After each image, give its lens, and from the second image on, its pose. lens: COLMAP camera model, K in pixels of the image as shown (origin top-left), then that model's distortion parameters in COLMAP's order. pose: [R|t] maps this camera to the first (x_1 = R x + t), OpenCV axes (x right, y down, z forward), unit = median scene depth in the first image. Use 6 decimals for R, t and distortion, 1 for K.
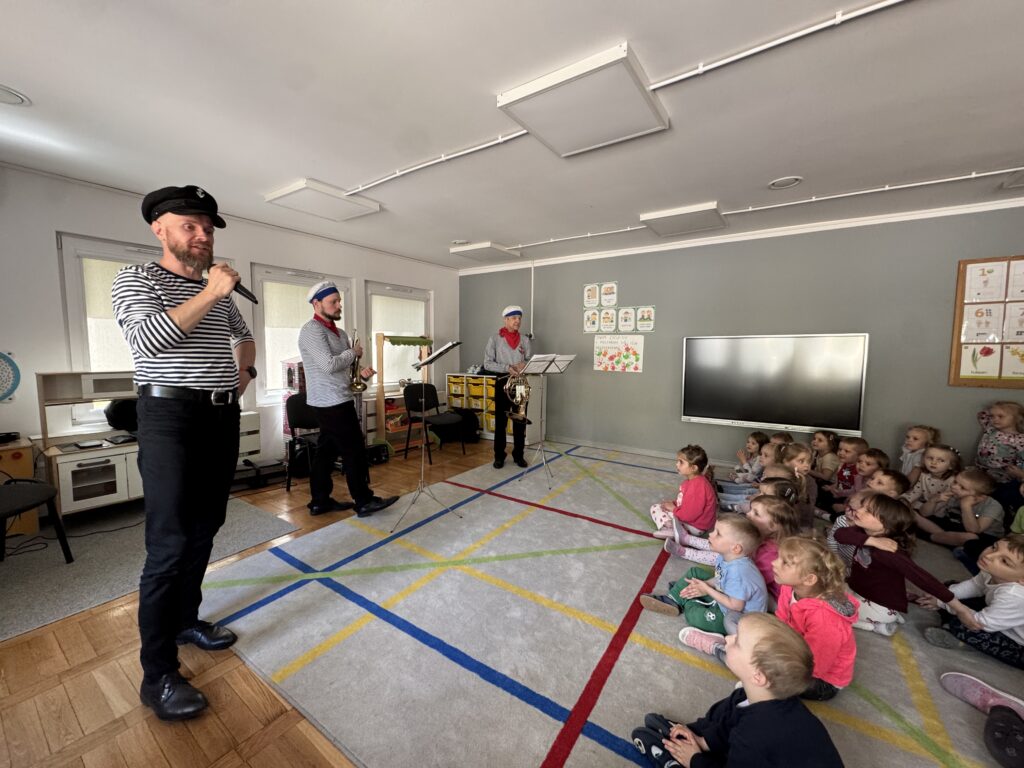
lens RADIAL K [[412.1, 0, 512.1], [0, 412.1, 381.3], [0, 0, 1]] dist [0.002187, 0.000277]
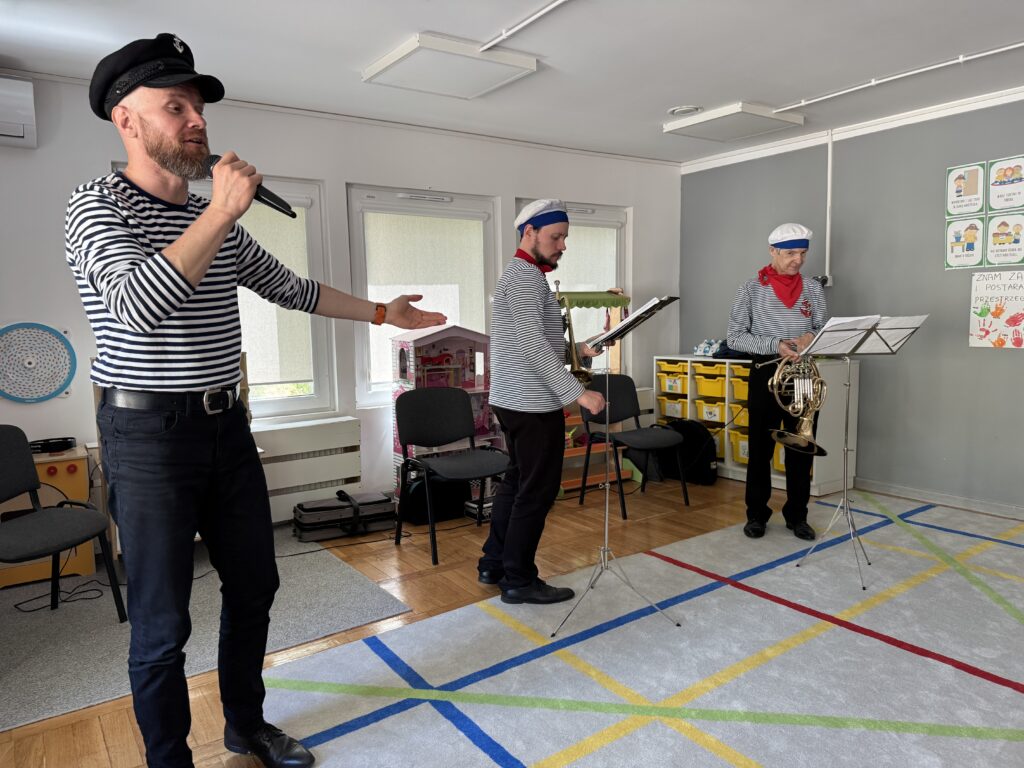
lens RADIAL K [[725.2, 0, 508.9], [0, 725.2, 380.4], [0, 0, 1]] dist [0.056205, -0.062487]
pose [[0.935045, 0.007293, -0.354453, 0.004086], [-0.001927, 0.999878, 0.015488, -0.001338], [0.354523, -0.013799, 0.934946, 0.038386]]
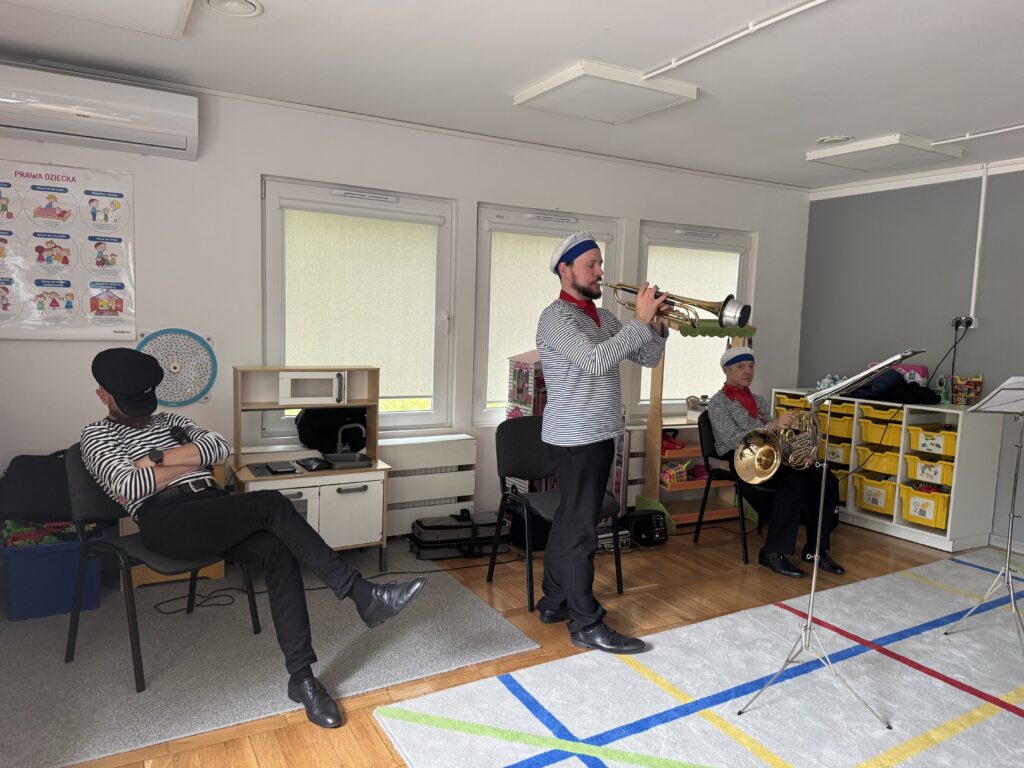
lens RADIAL K [[725.2, 0, 511.8], [0, 725.2, 382.4], [0, 0, 1]] dist [0.056205, -0.062487]
pose [[0.899307, 0.062523, -0.432825, -0.101873], [-0.061491, 0.997973, 0.016397, -0.038705], [0.432973, 0.011869, 0.901329, 0.016538]]
